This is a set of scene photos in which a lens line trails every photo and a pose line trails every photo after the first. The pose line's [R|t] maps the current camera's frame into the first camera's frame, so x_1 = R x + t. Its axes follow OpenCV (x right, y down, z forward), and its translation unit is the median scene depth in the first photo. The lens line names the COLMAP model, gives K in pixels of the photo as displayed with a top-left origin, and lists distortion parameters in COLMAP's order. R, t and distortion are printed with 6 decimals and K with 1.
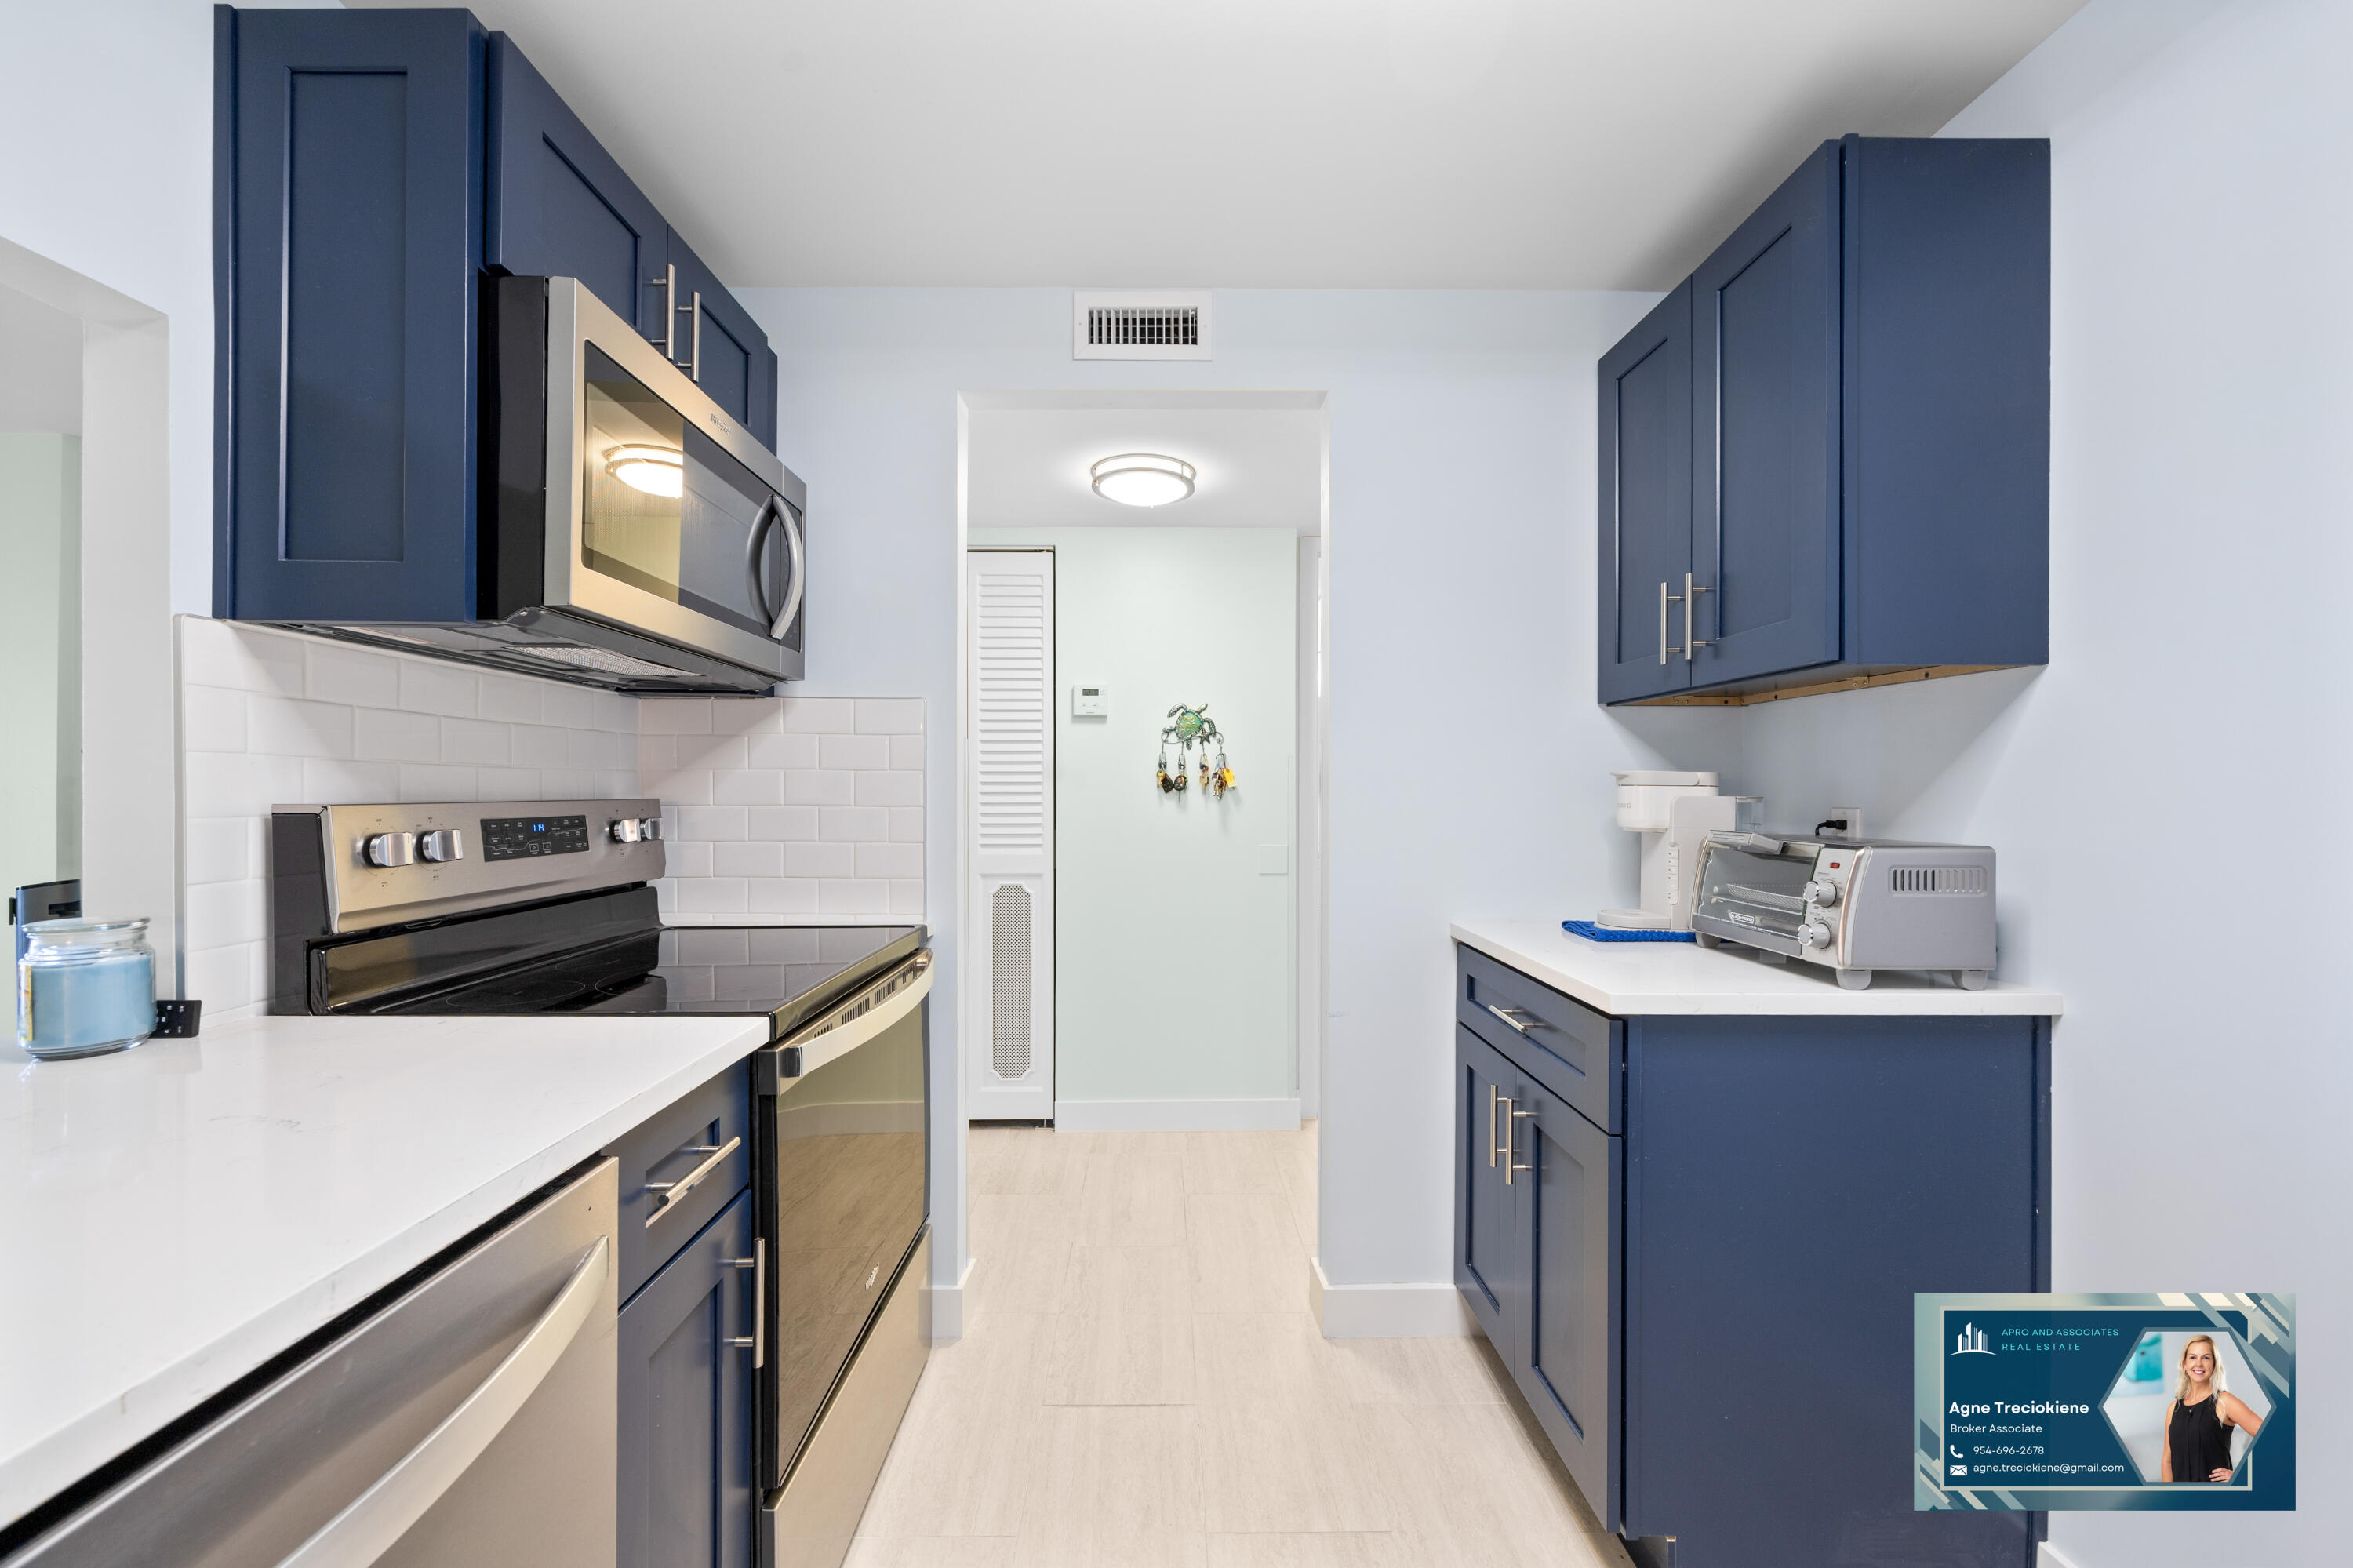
lens RADIAL K [[900.0, 0, 1173.0], [0, 900.0, 789.0], [0, 0, 1]] dist [-0.001059, 0.000114]
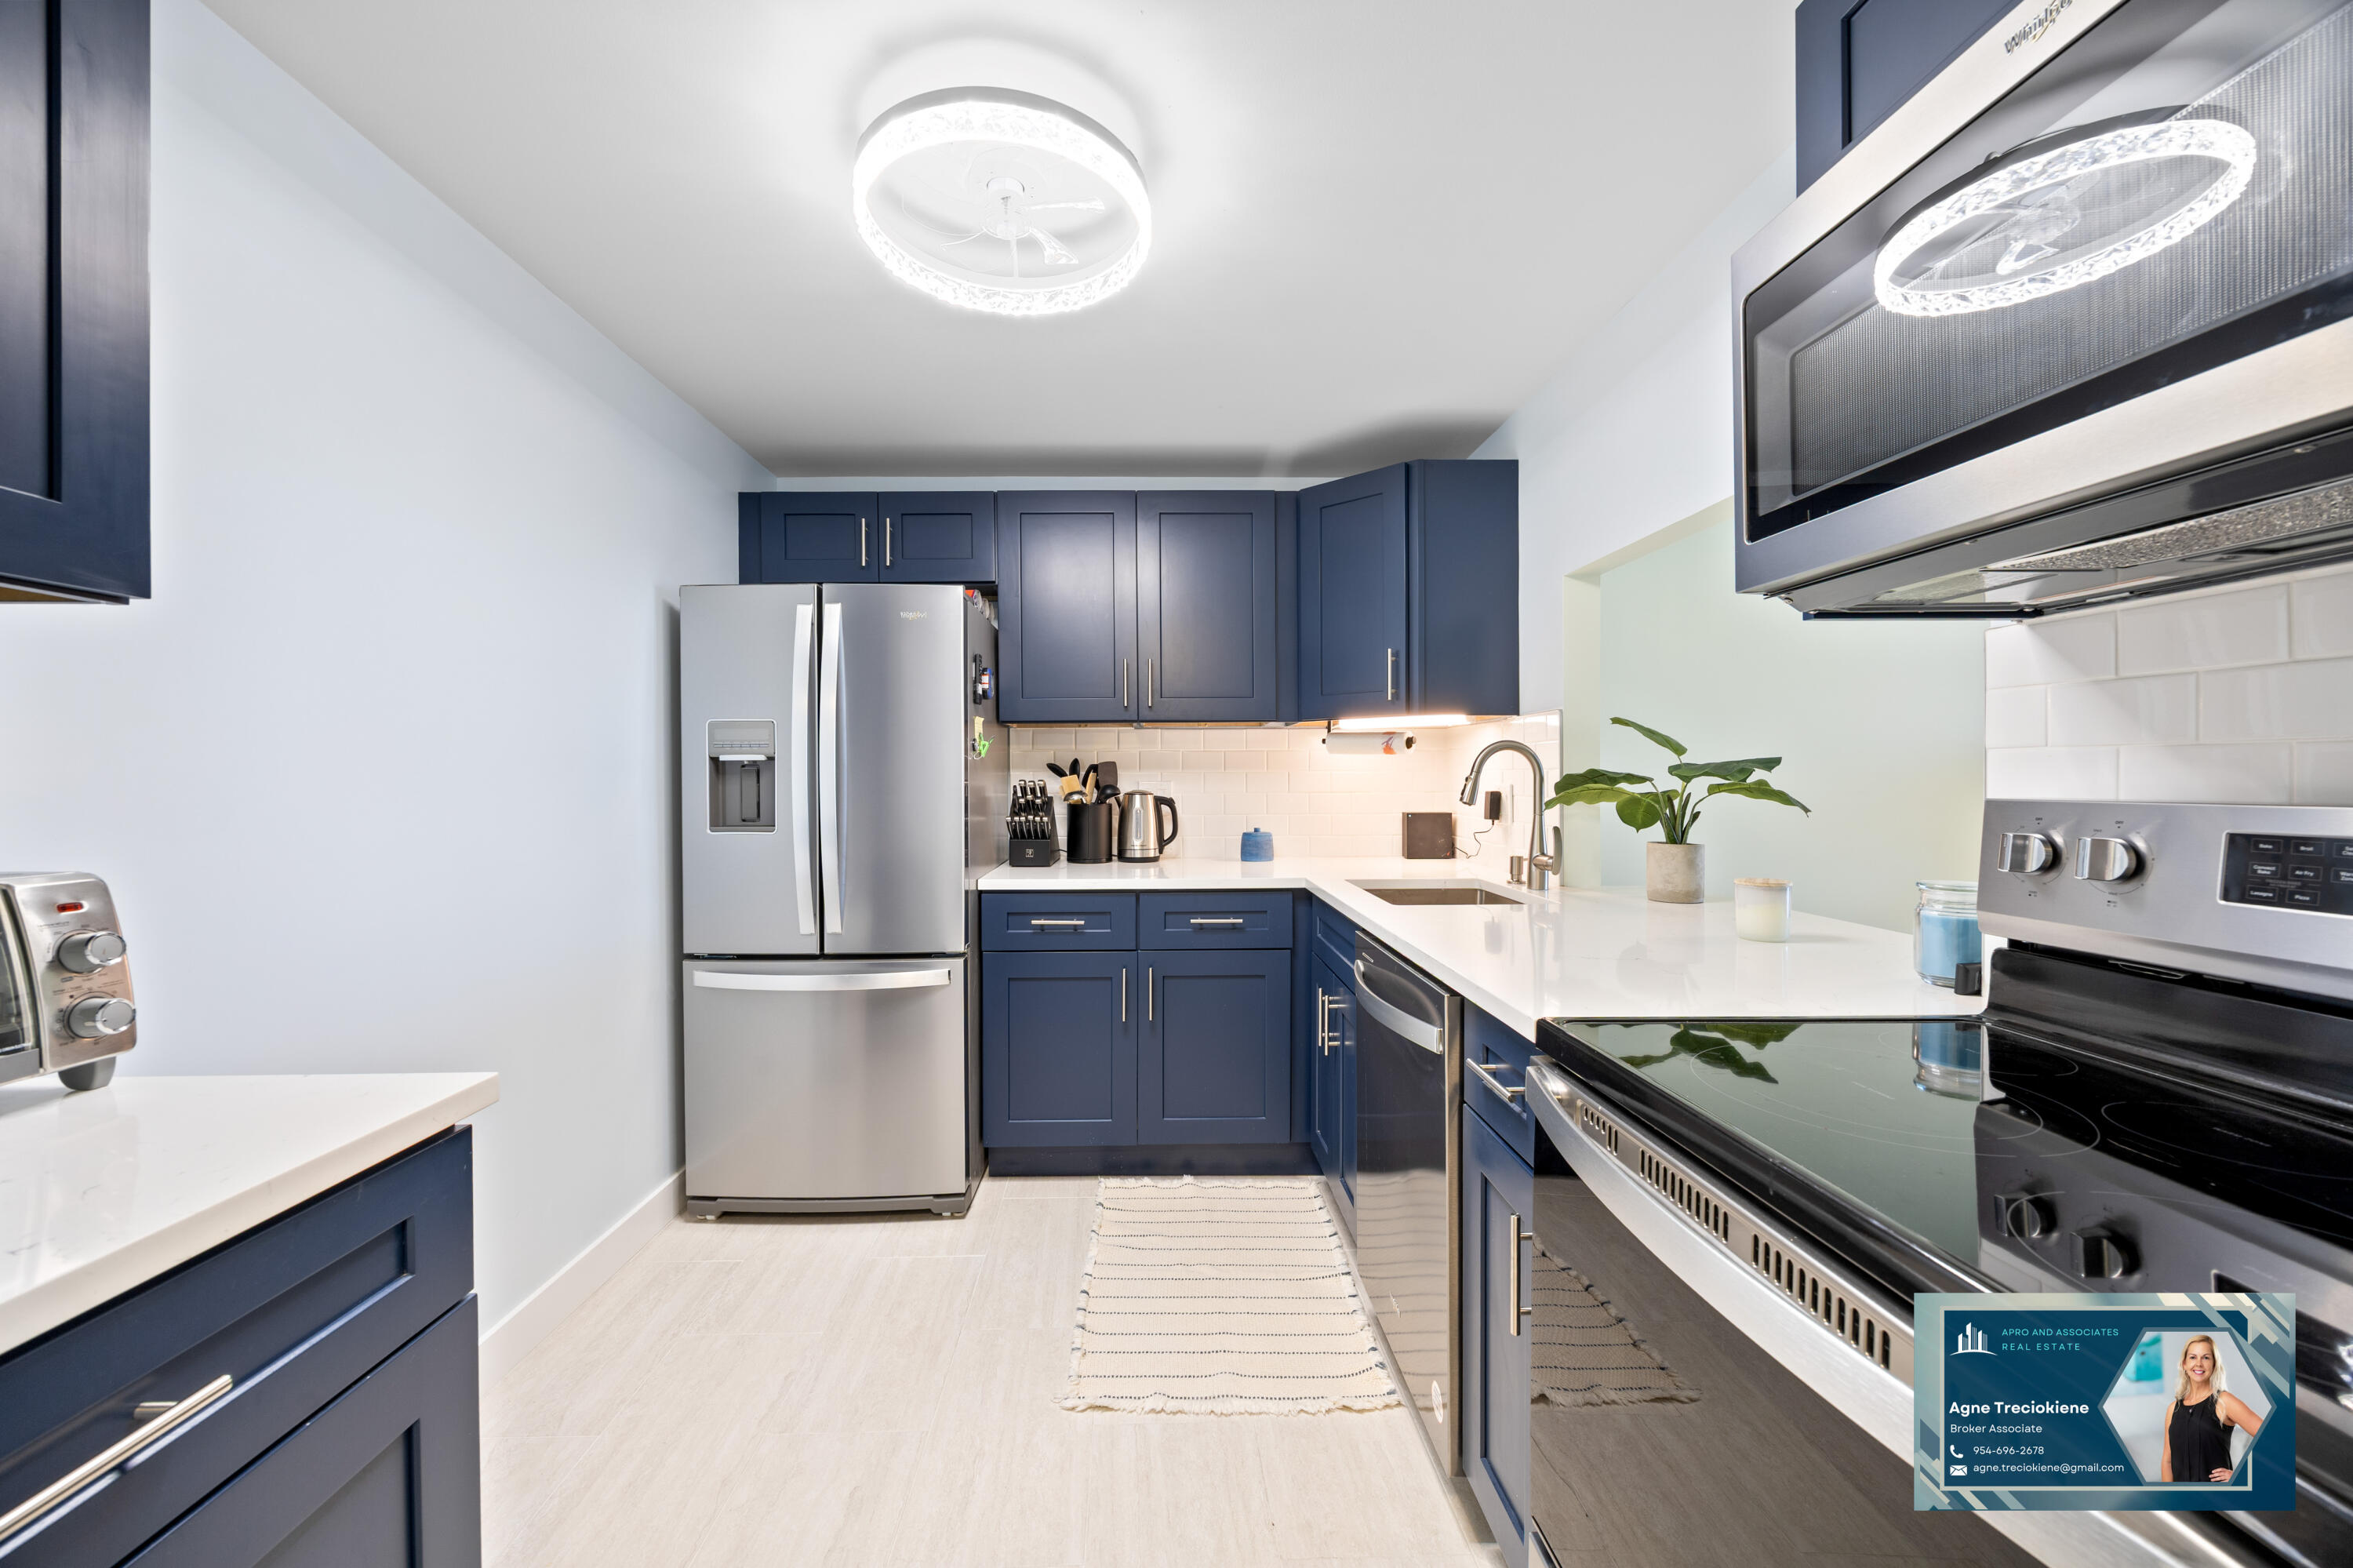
lens RADIAL K [[945.7, 0, 1176.5], [0, 945.7, 784.0], [0, 0, 1]] dist [-0.000312, 0.000059]
pose [[-0.999584, 0.000025, -0.028842, -0.006263], [-0.000098, 0.999991, 0.004261, -0.003675], [0.028842, 0.004262, -0.999575, 1.549507]]
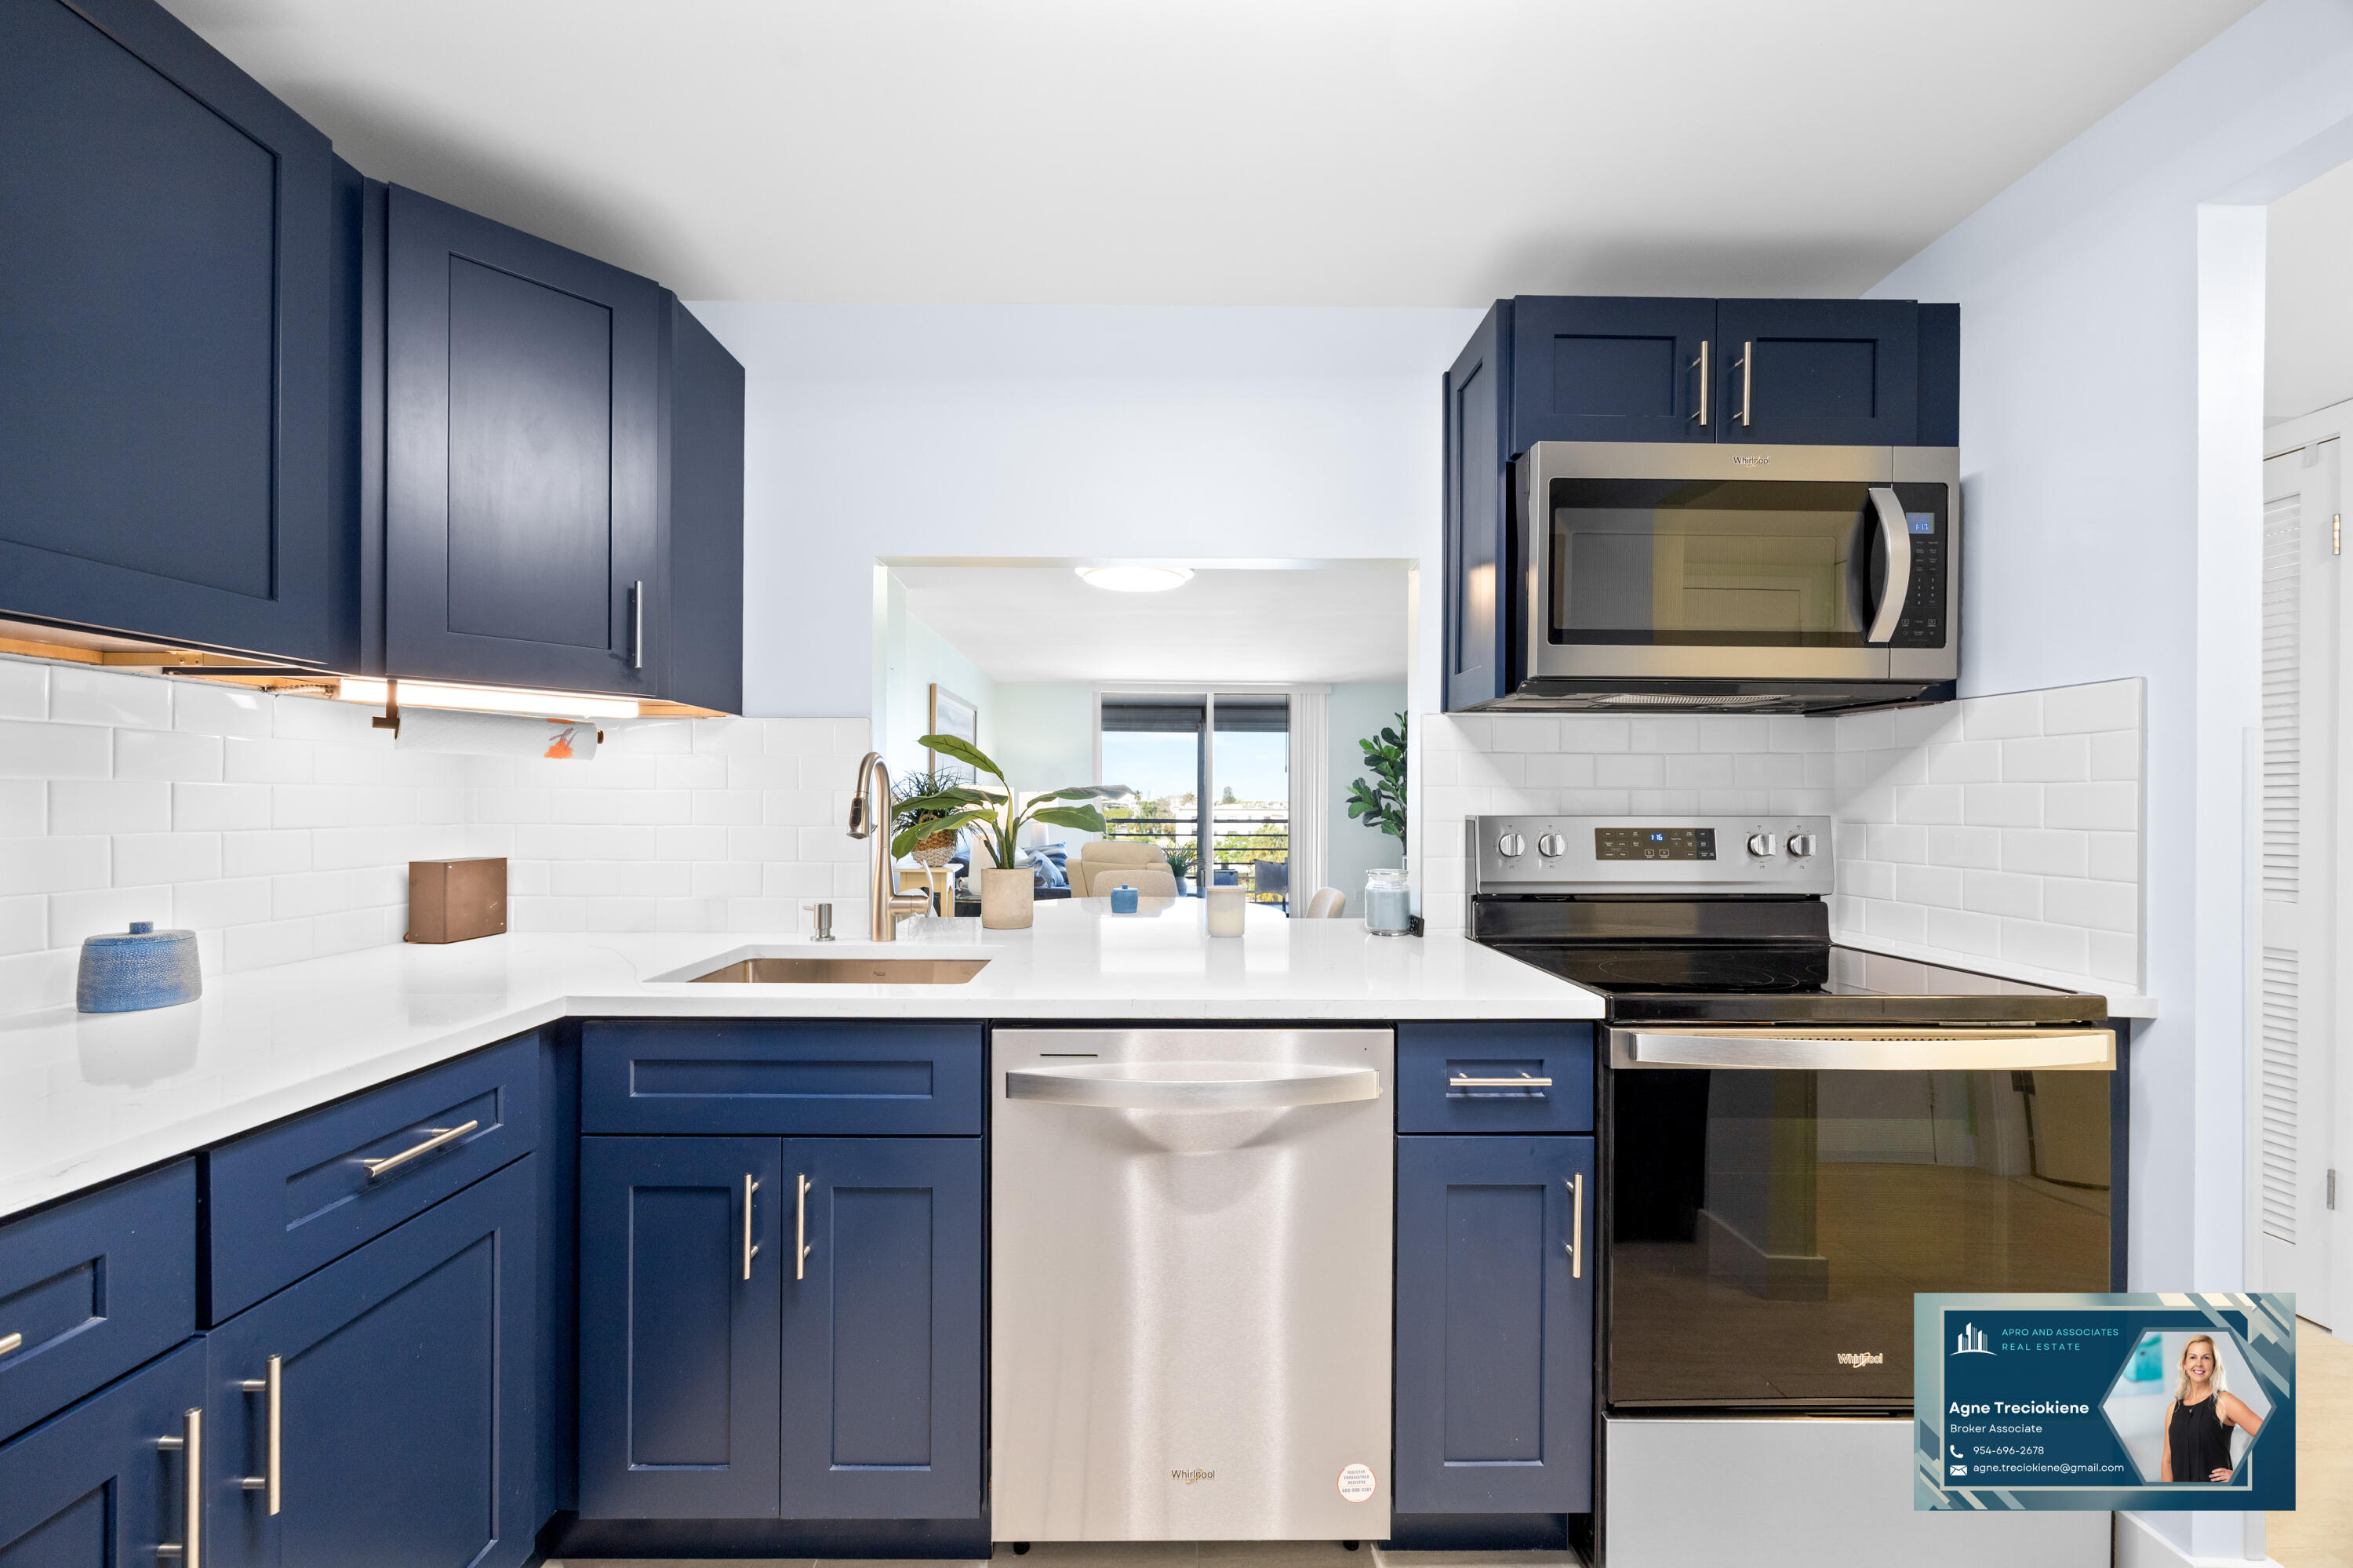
lens RADIAL K [[912.7, 0, 1169.8], [0, 912.7, 801.9], [0, 0, 1]] dist [-0.001731, -0.000053]
pose [[0.003534, -0.005705, -0.999977, 0.582716], [-0.000309, 0.999984, -0.005706, 0.001224], [0.999994, 0.000329, 0.003532, 0.326383]]
